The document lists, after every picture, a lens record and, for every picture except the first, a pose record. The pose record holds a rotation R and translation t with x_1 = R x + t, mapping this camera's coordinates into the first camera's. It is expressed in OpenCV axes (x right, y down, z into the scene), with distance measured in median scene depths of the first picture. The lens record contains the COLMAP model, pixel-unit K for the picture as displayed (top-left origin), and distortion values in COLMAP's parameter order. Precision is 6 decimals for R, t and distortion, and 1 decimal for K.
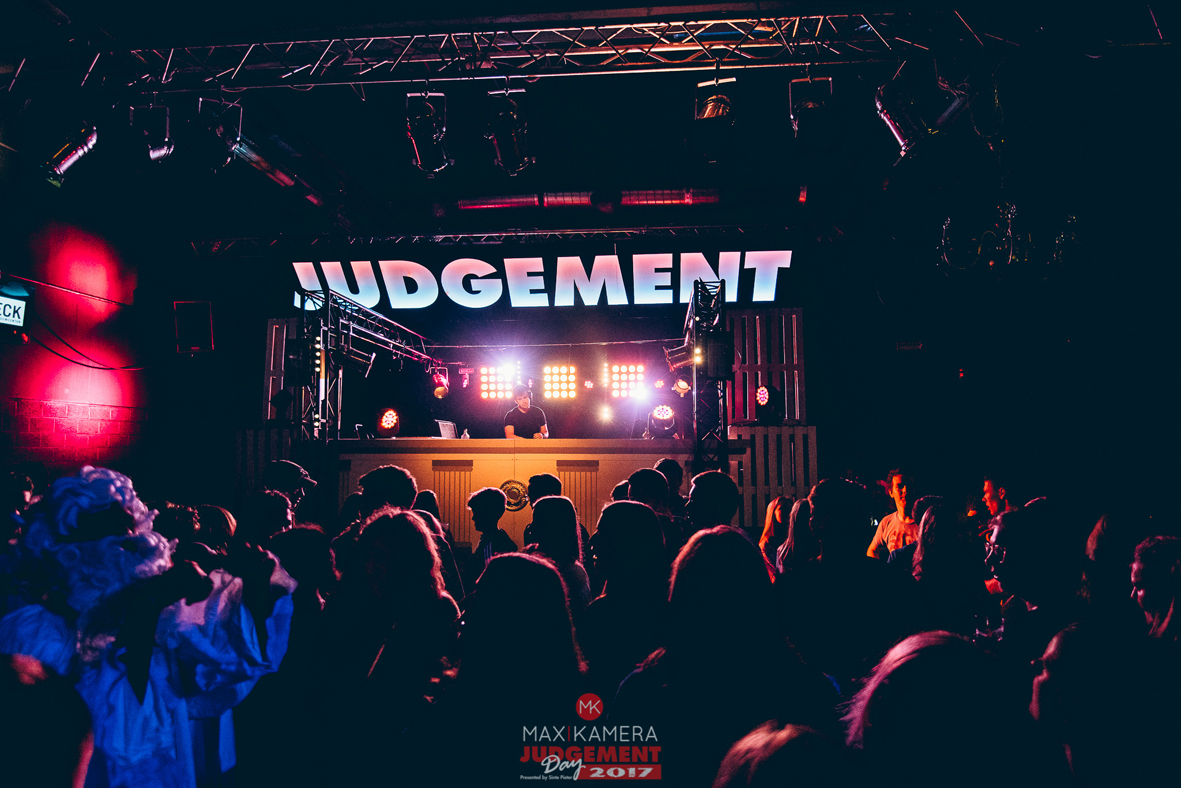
lens RADIAL K [[711.0, 0, 591.6], [0, 711.0, 397.3], [0, 0, 1]] dist [-0.005573, -0.001829]
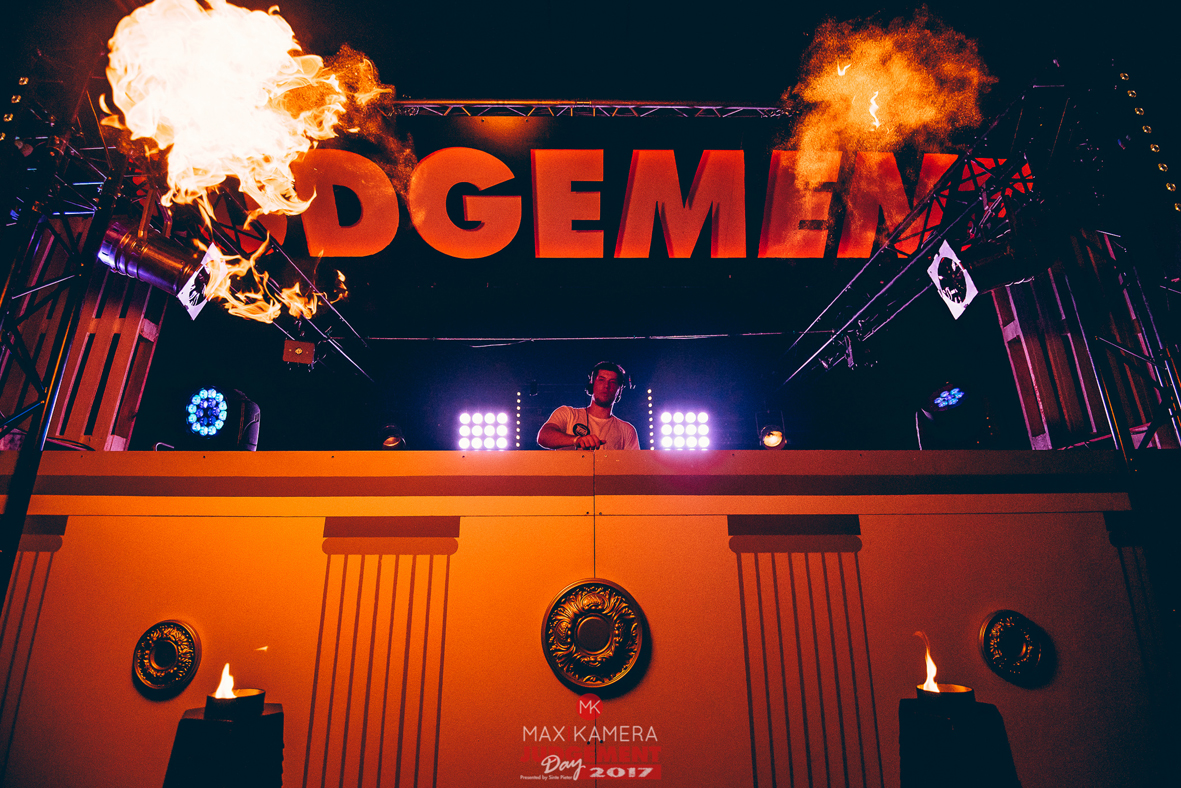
lens RADIAL K [[560.1, 0, 593.6], [0, 560.1, 389.3], [0, 0, 1]] dist [-0.032734, -0.001371]
pose [[0.993767, 0.028648, 0.107733, -0.114805], [-0.001223, 0.969160, -0.246430, 0.079182], [-0.111470, 0.244762, 0.963154, 0.624991]]
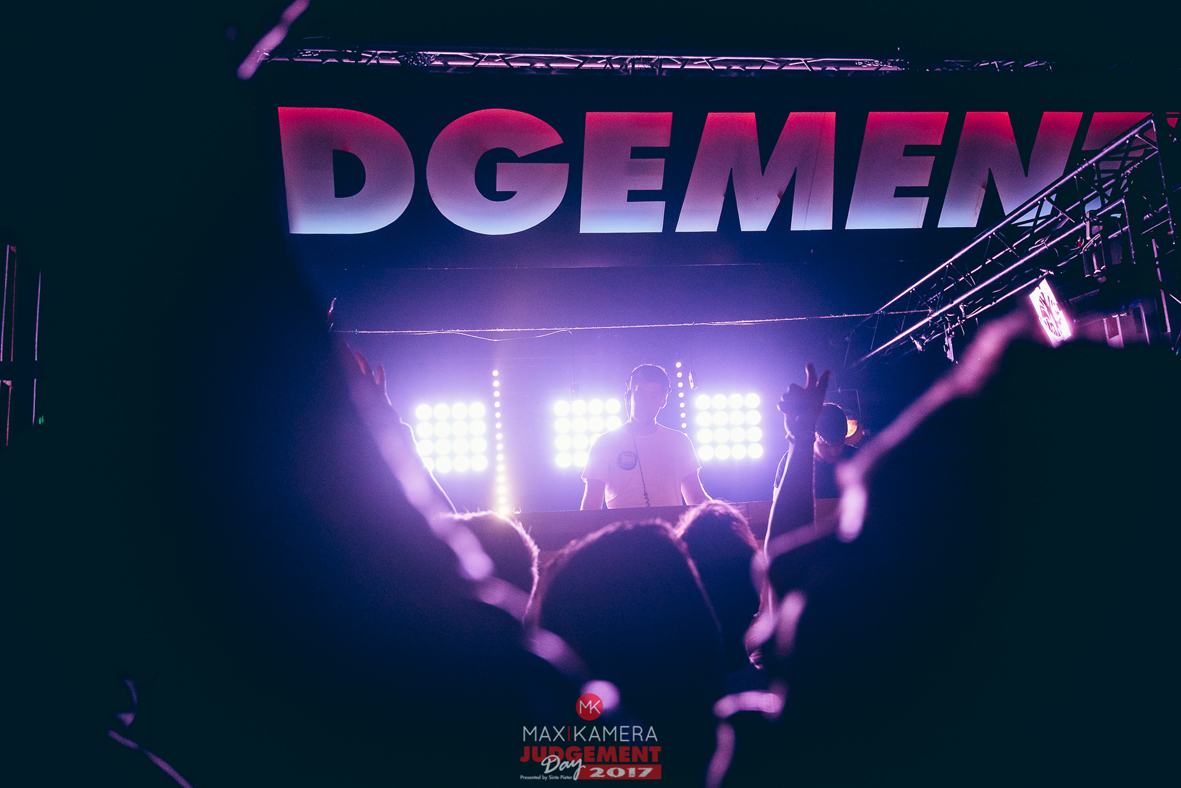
lens RADIAL K [[1157.5, 0, 598.6], [0, 1157.5, 393.1], [0, 0, 1]] dist [0.069444, 0.000000]
pose [[0.967760, -0.011297, 0.251619, -0.290758], [0.045616, 0.990335, -0.130982, 0.067062], [-0.247708, 0.138237, 0.958922, 0.334442]]
